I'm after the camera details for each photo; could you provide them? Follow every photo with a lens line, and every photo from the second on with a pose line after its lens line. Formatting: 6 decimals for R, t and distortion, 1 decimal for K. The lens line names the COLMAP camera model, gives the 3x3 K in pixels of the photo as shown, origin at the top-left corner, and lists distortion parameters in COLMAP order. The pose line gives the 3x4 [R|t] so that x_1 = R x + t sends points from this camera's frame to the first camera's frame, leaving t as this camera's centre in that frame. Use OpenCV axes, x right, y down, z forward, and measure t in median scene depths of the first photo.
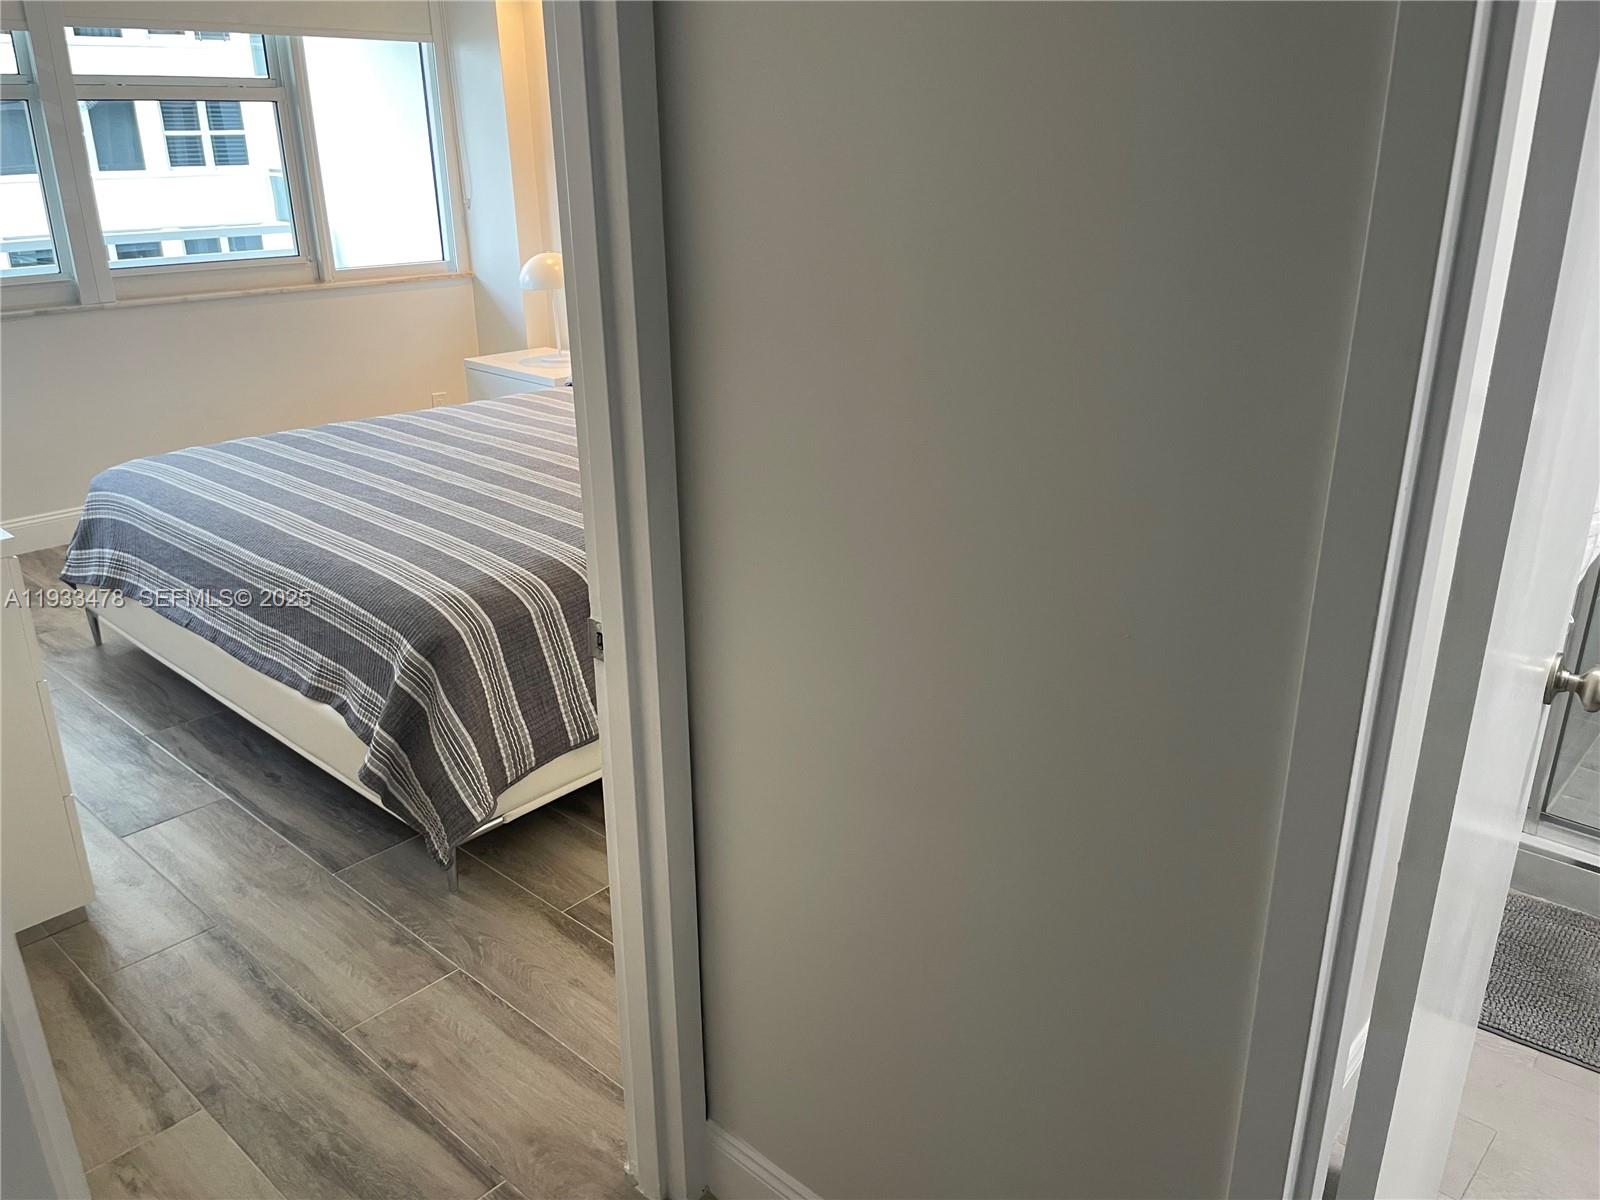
lens RADIAL K [[1219.5, 0, 789.9], [0, 1219.5, 597.6], [0, 0, 1]] dist [0.087613, -0.125607]
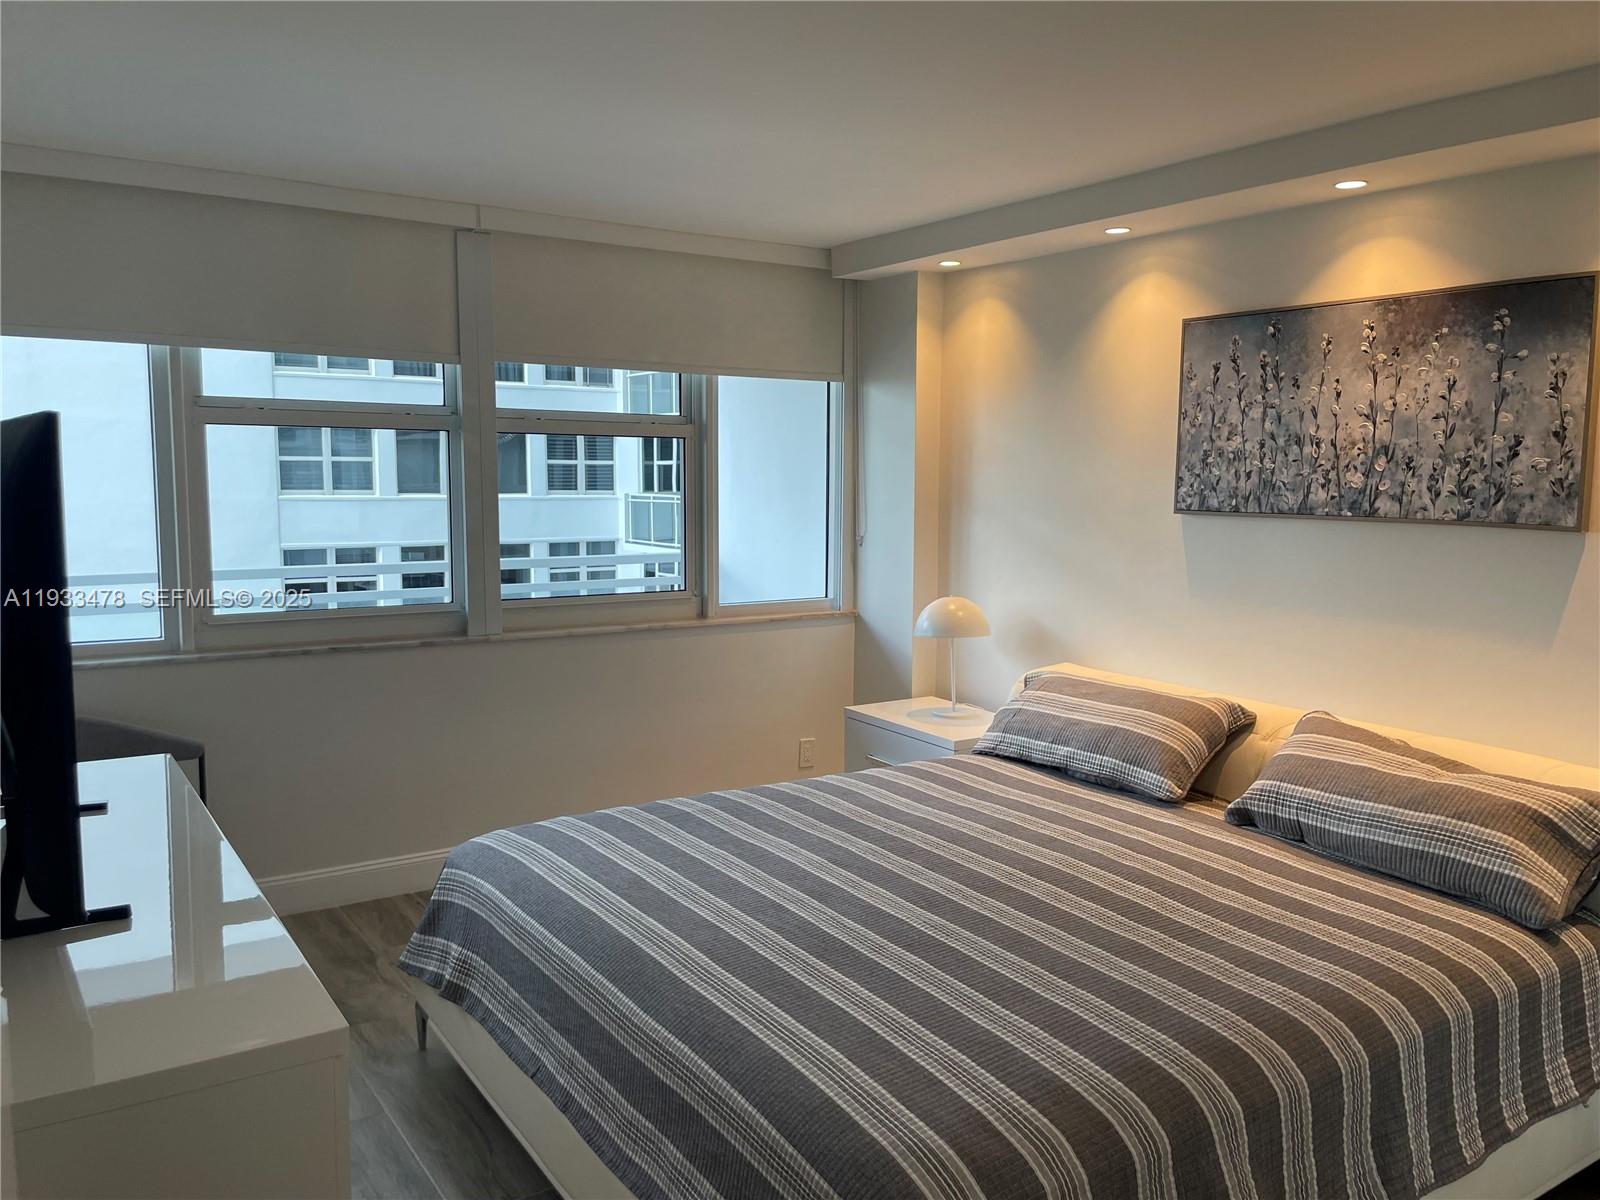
lens RADIAL K [[1176.9, 0, 800.0], [0, 1176.9, 600.0], [0, 0, 1]] dist [0.084474, -0.110096]
pose [[0.974633, 0.041788, -0.219873, -0.126727], [-0.094250, 0.967690, -0.233867, -0.075361], [0.202996, 0.248658, 0.947081, 0.187603]]
